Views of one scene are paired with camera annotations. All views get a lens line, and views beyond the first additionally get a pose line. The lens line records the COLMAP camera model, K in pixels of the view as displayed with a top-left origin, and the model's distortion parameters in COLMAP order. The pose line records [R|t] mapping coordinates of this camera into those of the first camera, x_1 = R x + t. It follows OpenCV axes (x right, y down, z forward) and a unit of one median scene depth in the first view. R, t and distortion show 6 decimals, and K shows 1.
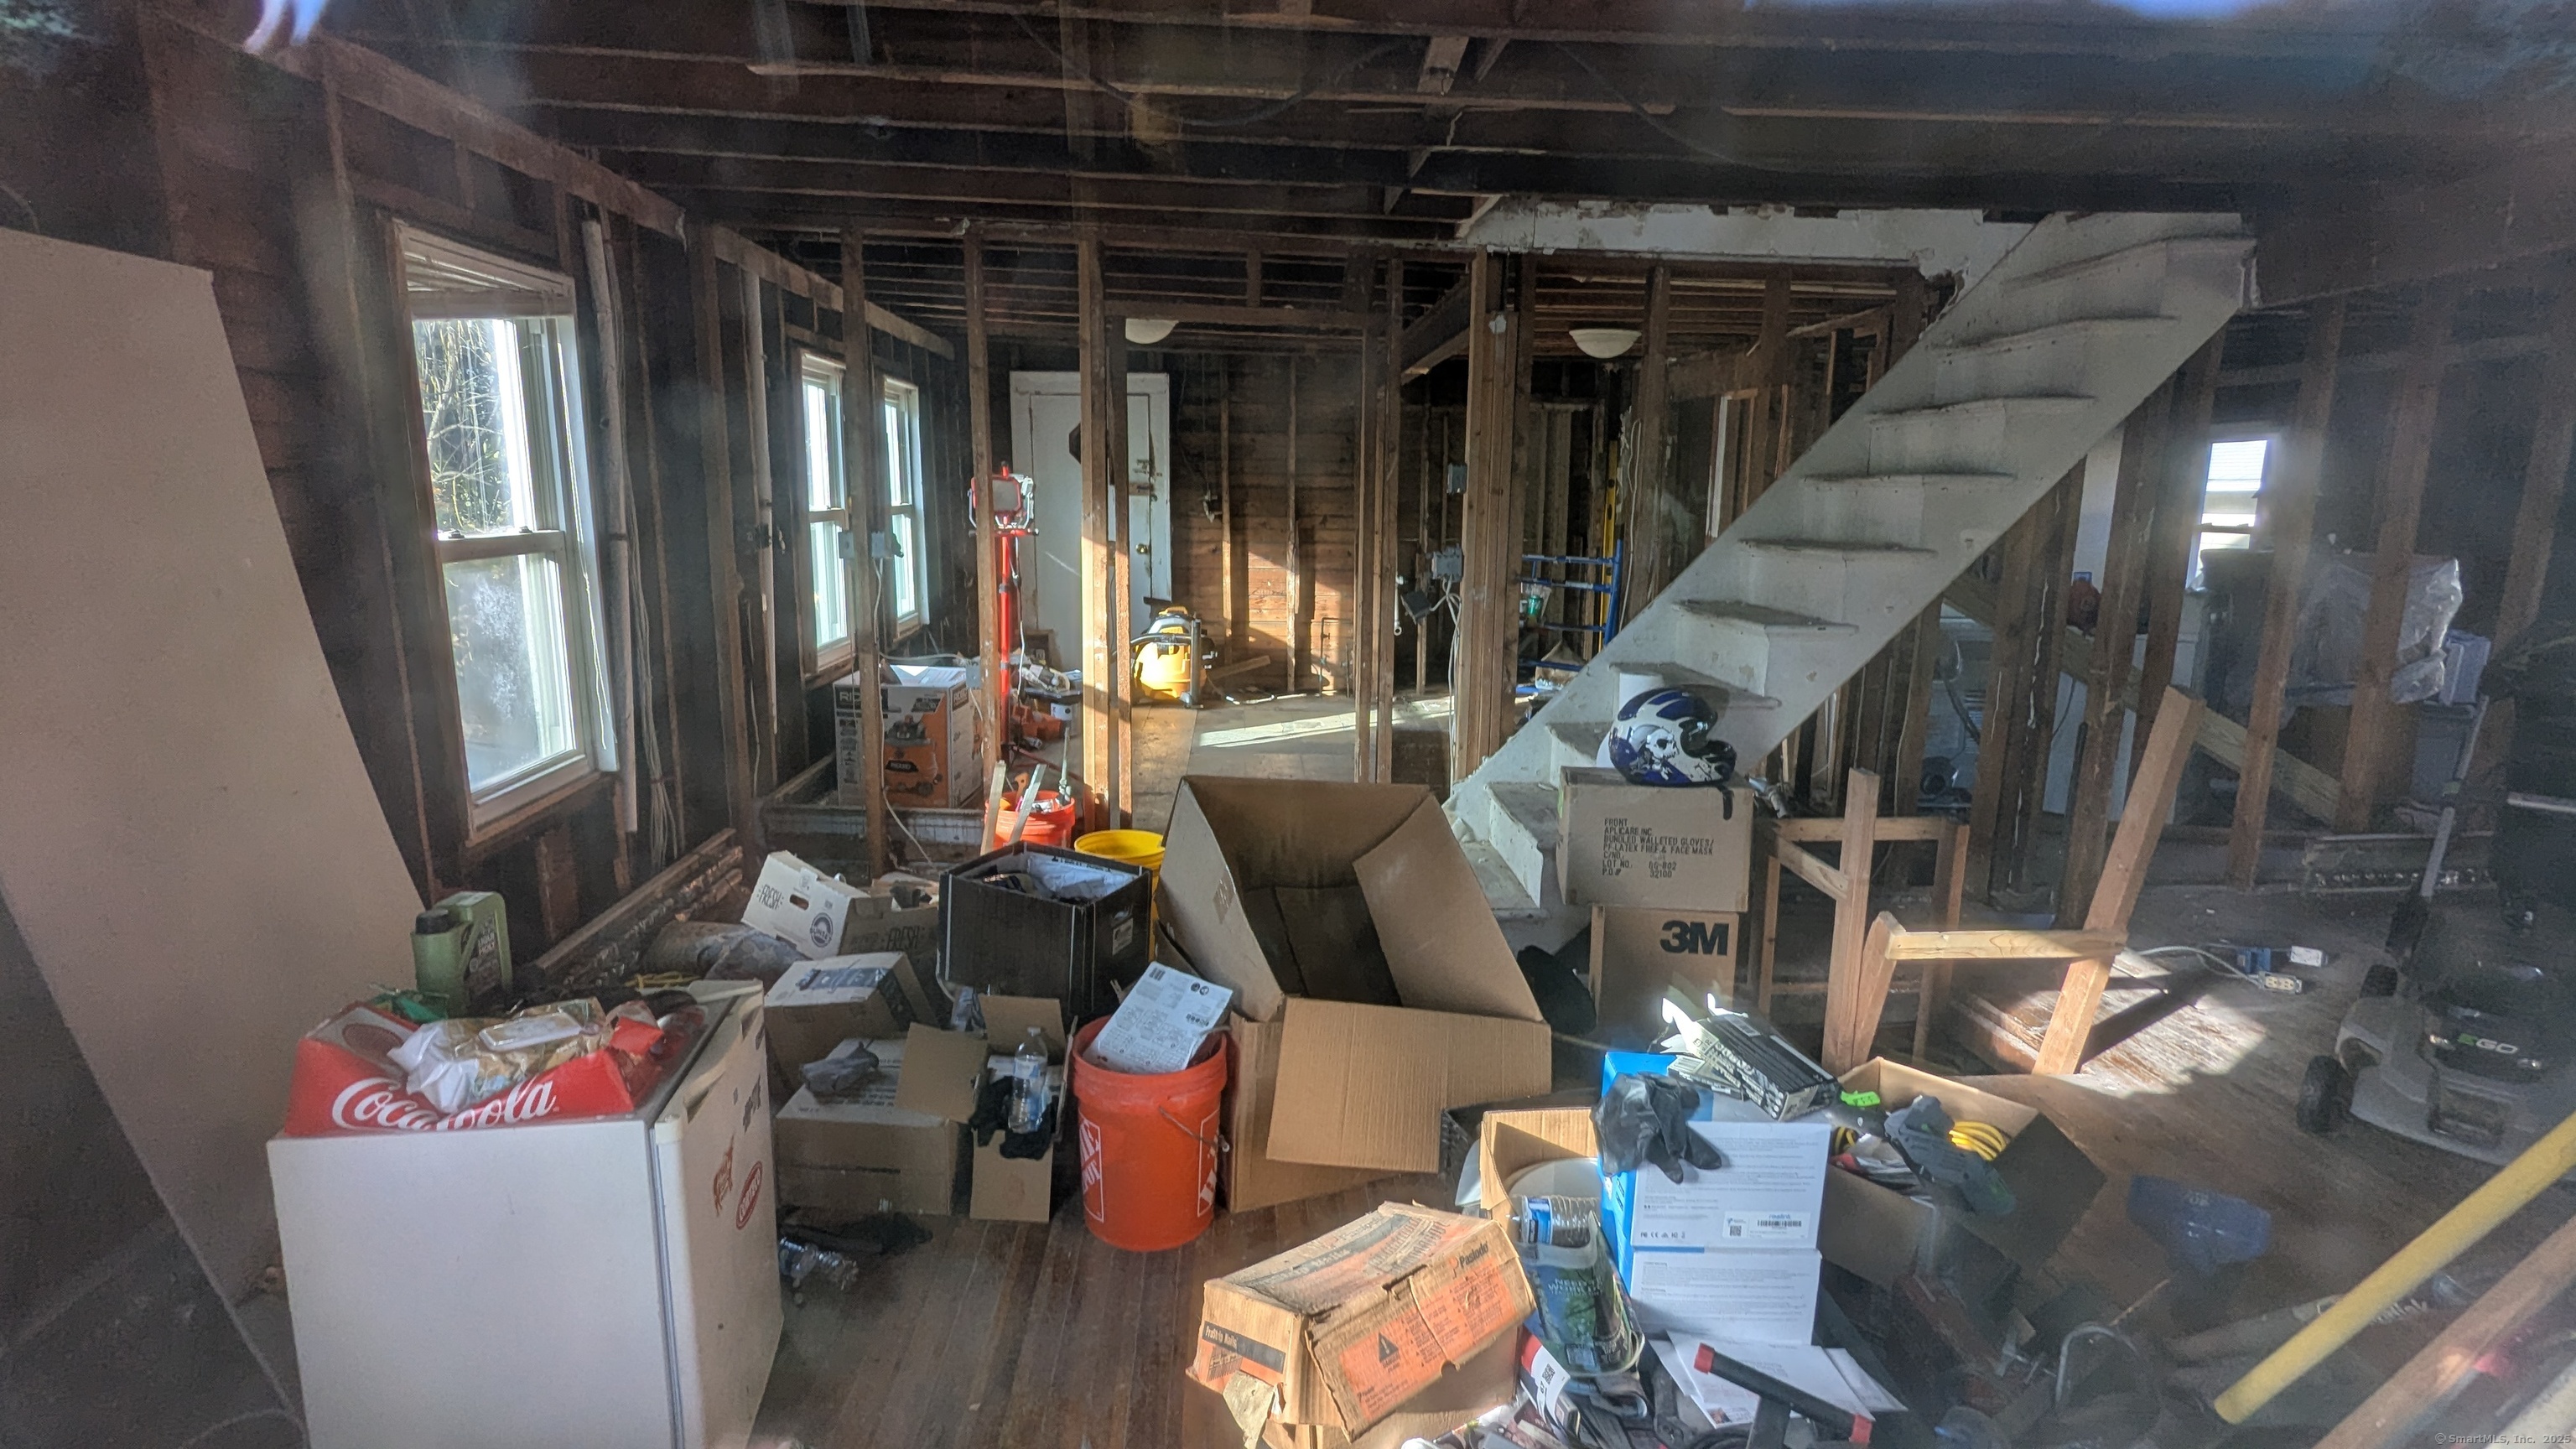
lens RADIAL K [[1213.5, 0, 1288.0], [0, 1213.5, 724.5], [0, 0, 1]] dist [-0.000253, 0.000635]
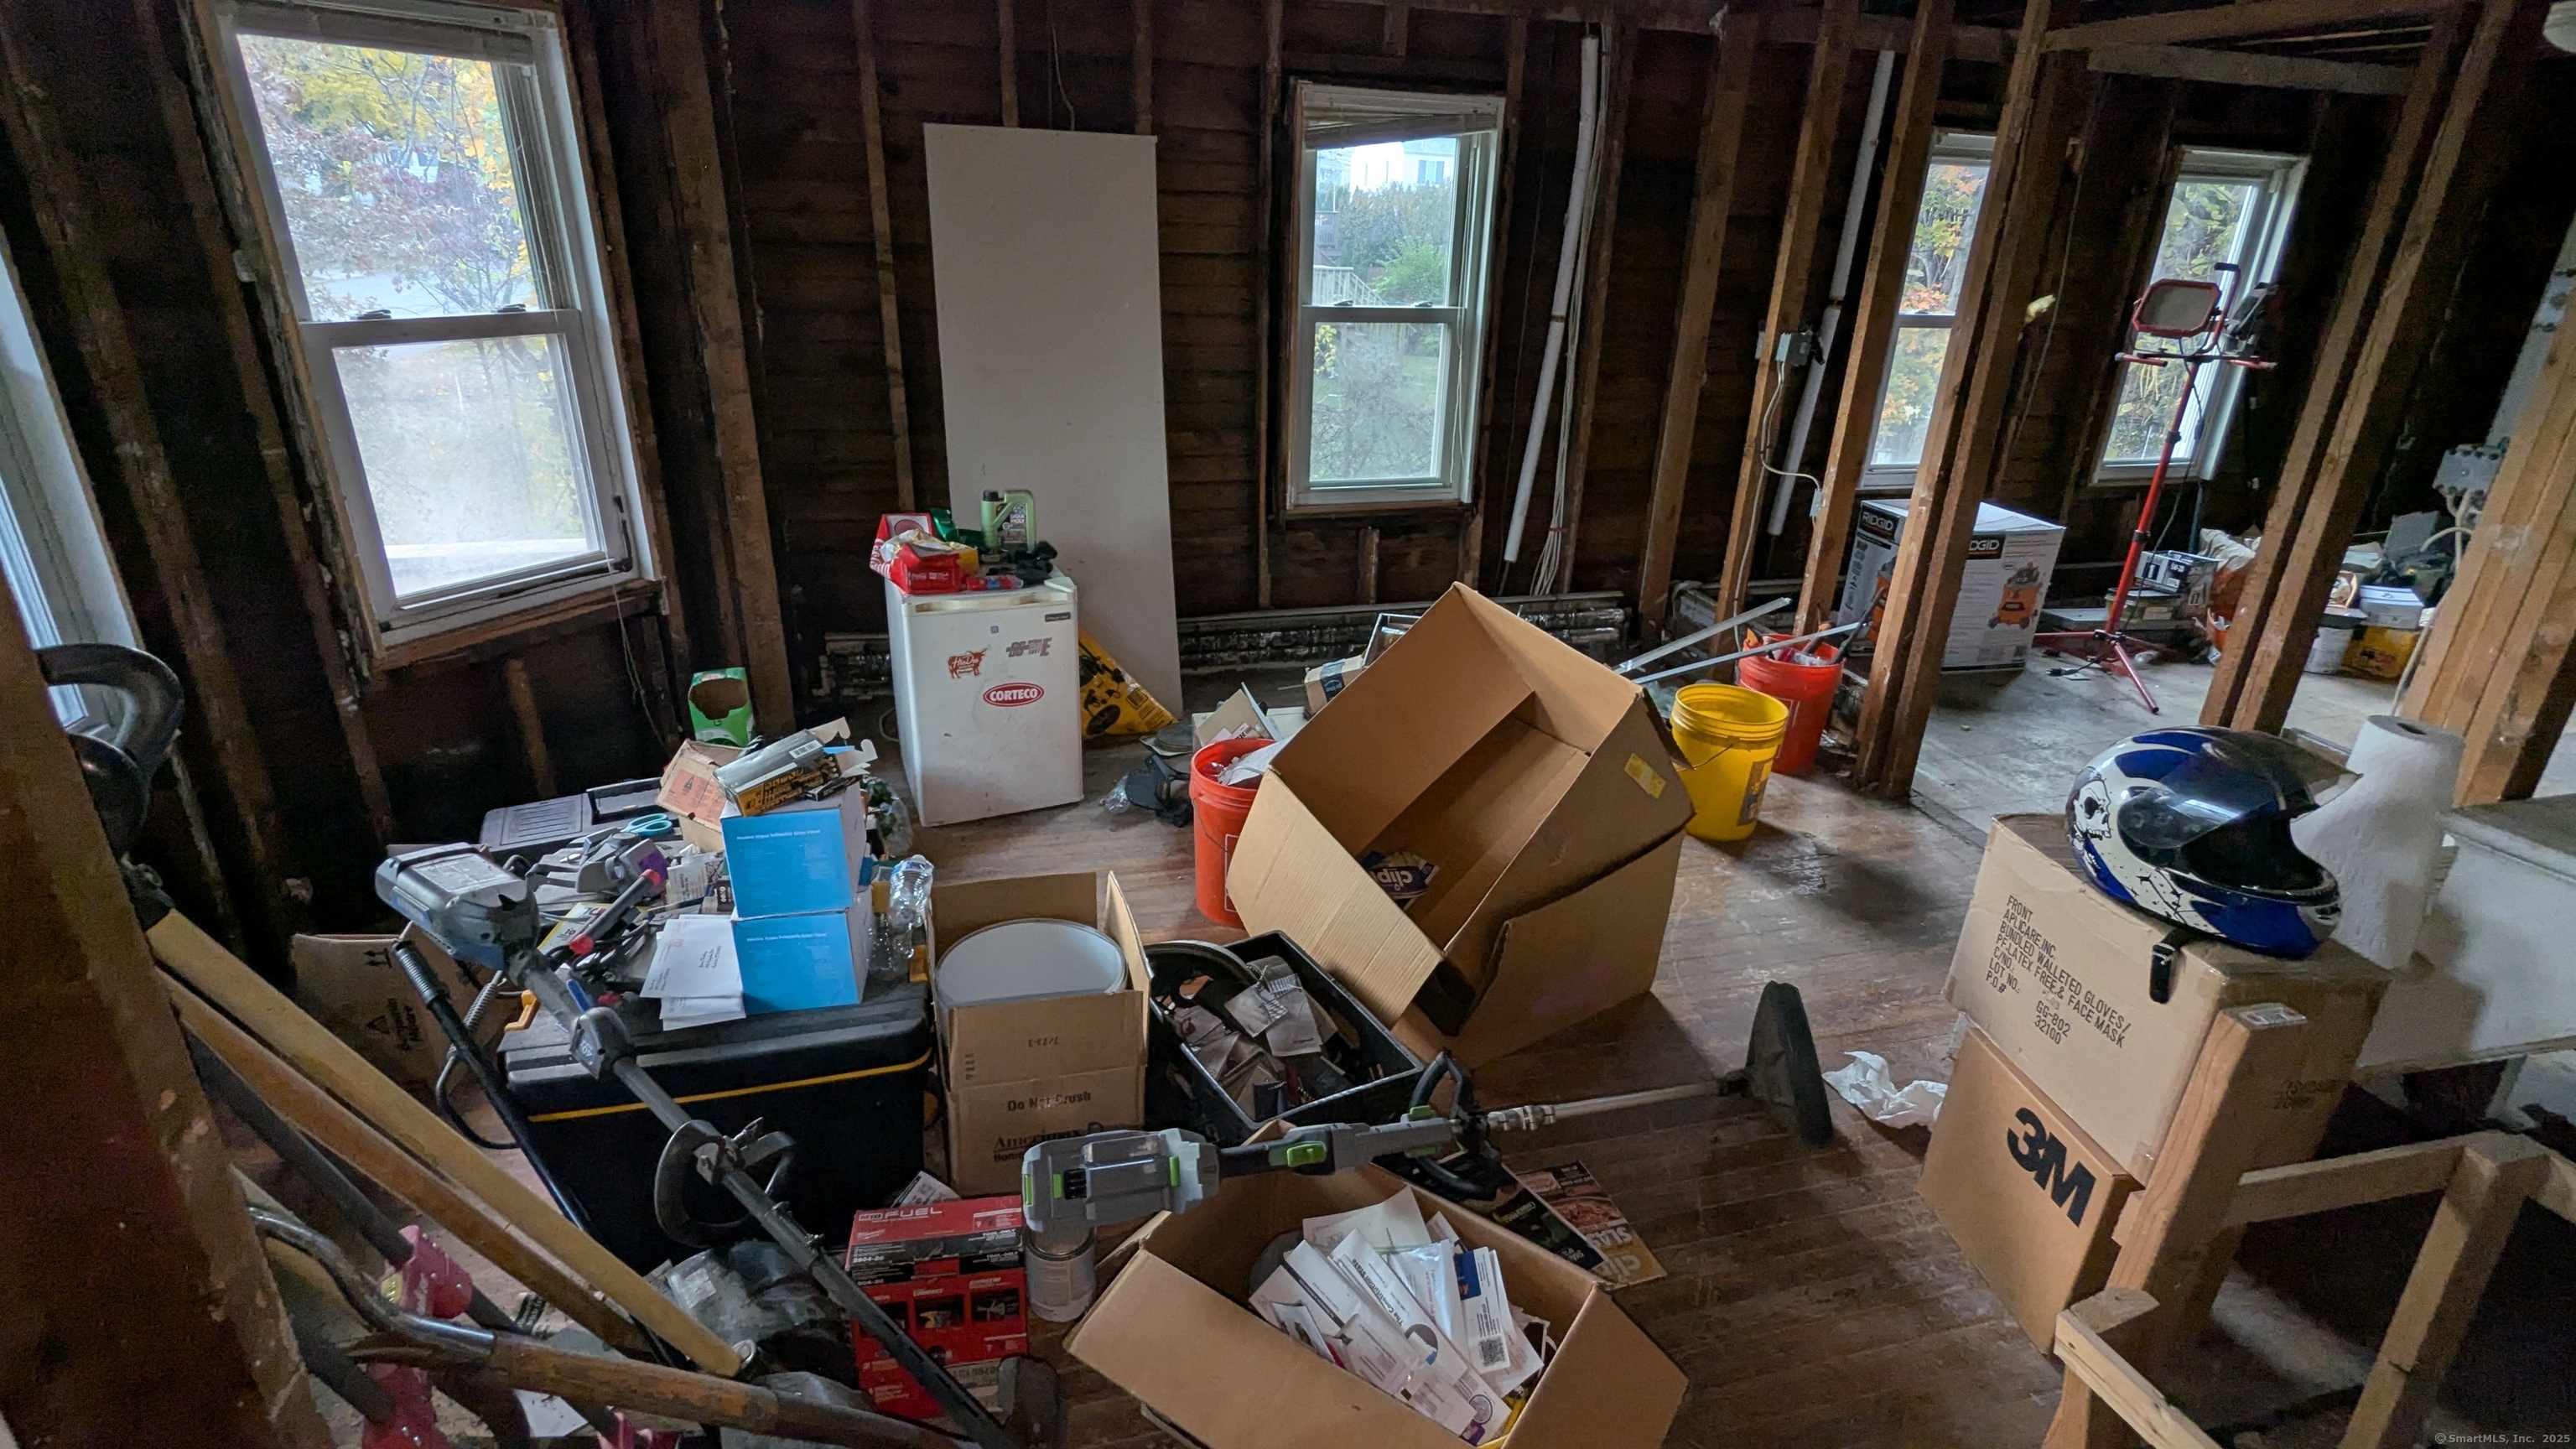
lens RADIAL K [[1213.5, 0, 1288.0], [0, 1213.5, 724.5], [0, 0, 1]] dist [-0.000253, 0.000635]
pose [[0.243671, 0.355556, -0.902333, 0.548936], [-0.216212, 0.926877, 0.306841, -0.084566], [0.945451, 0.120327, 0.302728, 0.387023]]
